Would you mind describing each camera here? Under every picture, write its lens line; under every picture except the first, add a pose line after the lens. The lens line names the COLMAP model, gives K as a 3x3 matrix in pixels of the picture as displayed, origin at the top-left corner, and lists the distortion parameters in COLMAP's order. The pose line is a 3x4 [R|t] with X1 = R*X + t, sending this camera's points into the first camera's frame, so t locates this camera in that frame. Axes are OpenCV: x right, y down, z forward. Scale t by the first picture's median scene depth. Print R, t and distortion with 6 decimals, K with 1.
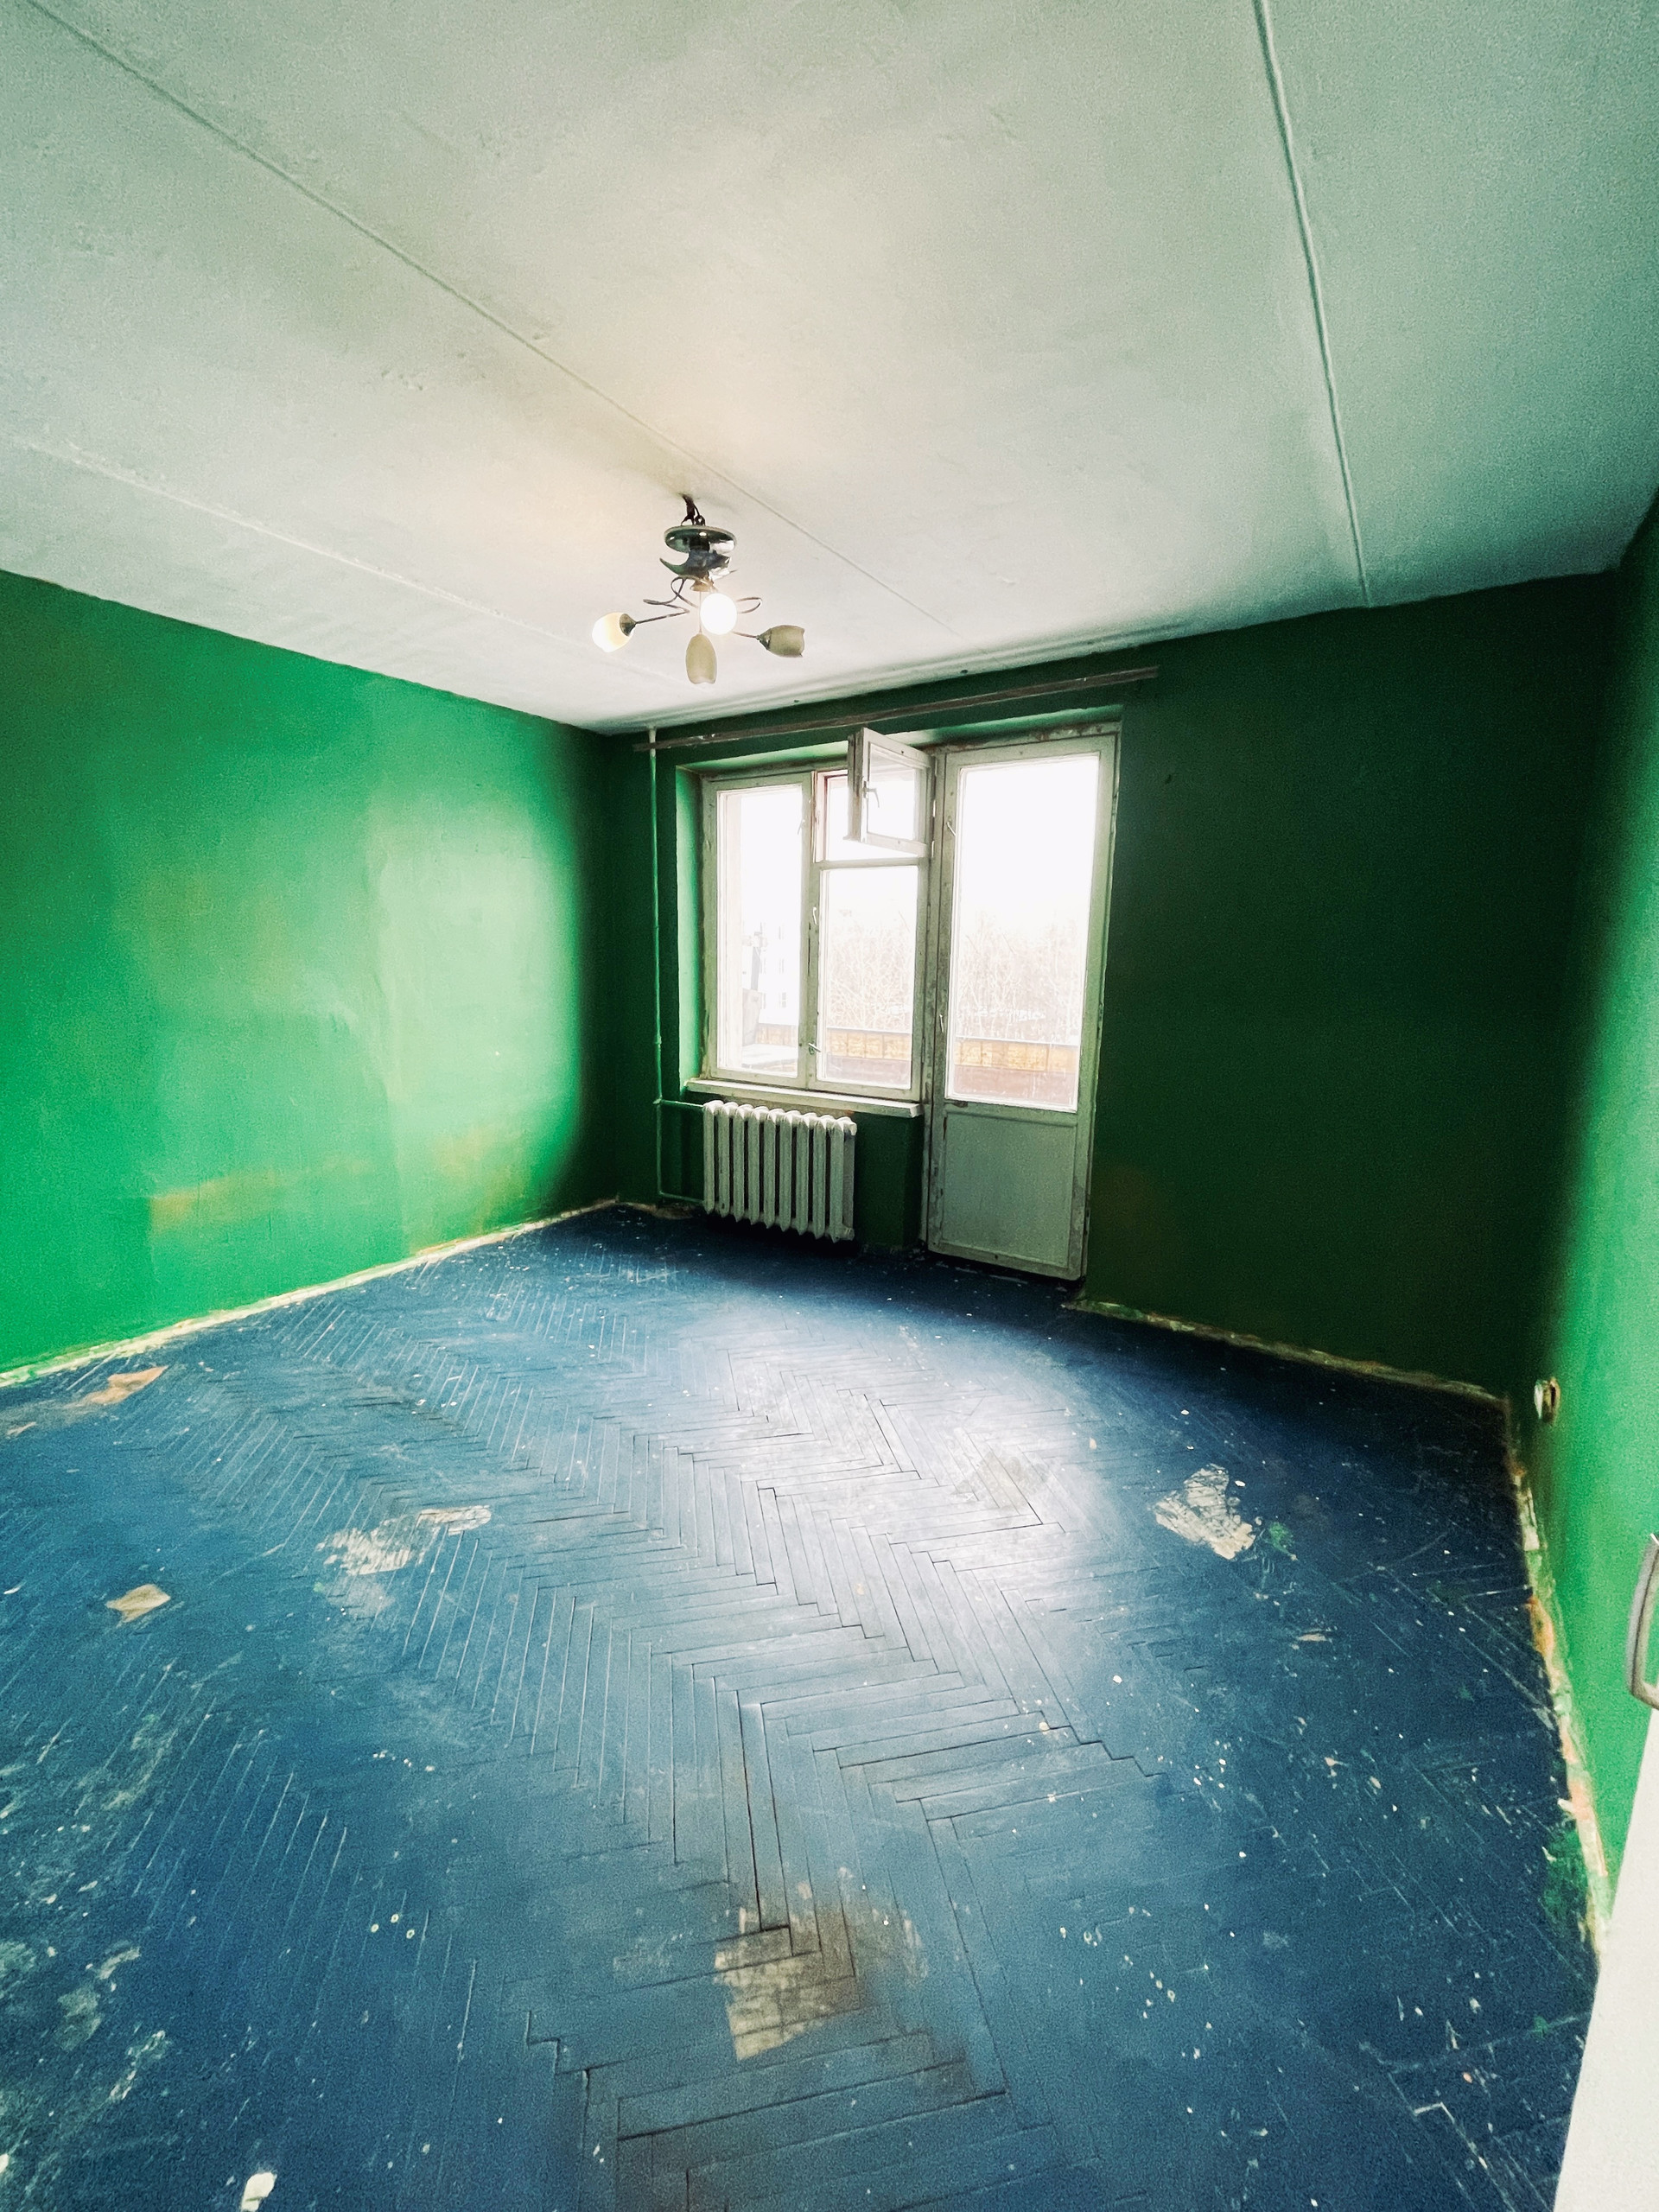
lens RADIAL K [[895.2, 0, 830.9], [0, 895.2, 1097.1], [0, 0, 1]] dist [-0.011994, 0.005807]
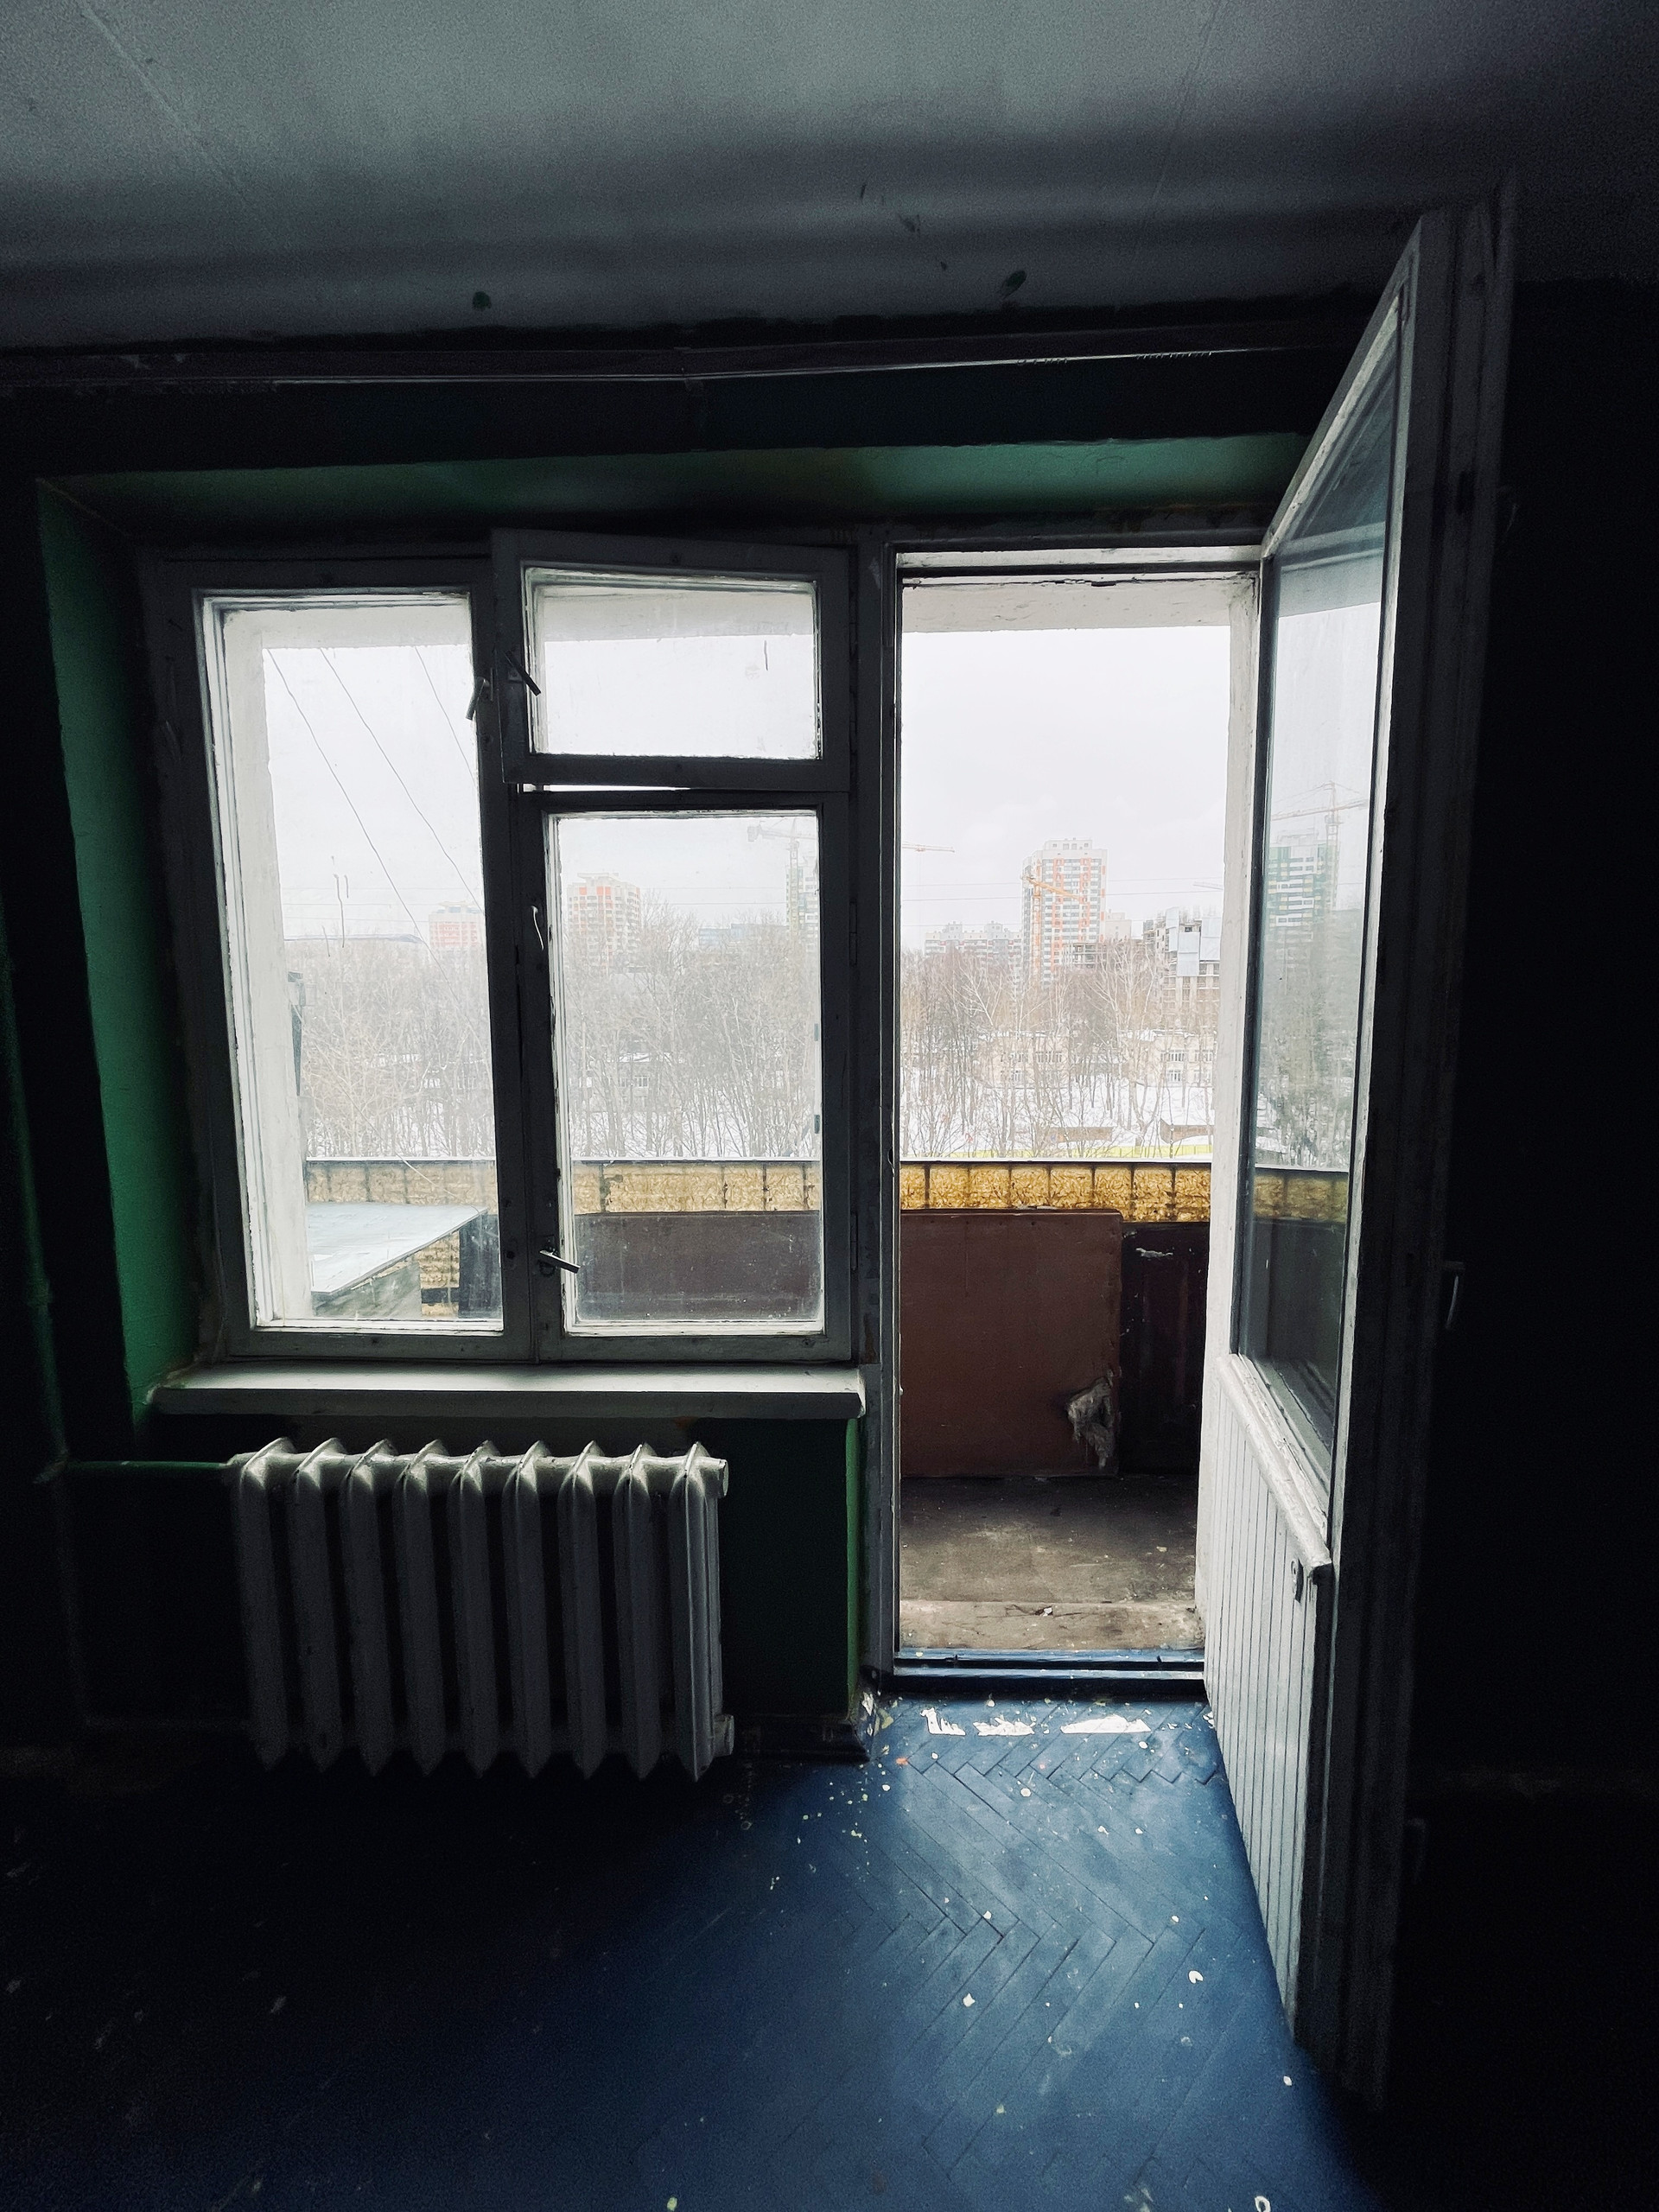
lens RADIAL K [[895.2, 0, 830.9], [0, 895.2, 1097.1], [0, 0, 1]] dist [-0.011994, 0.005807]
pose [[0.854705, -0.082085, 0.512583, -0.107306], [0.103288, 0.994567, -0.012957, -0.105505], [-0.508735, 0.064018, 0.858540, 0.572866]]
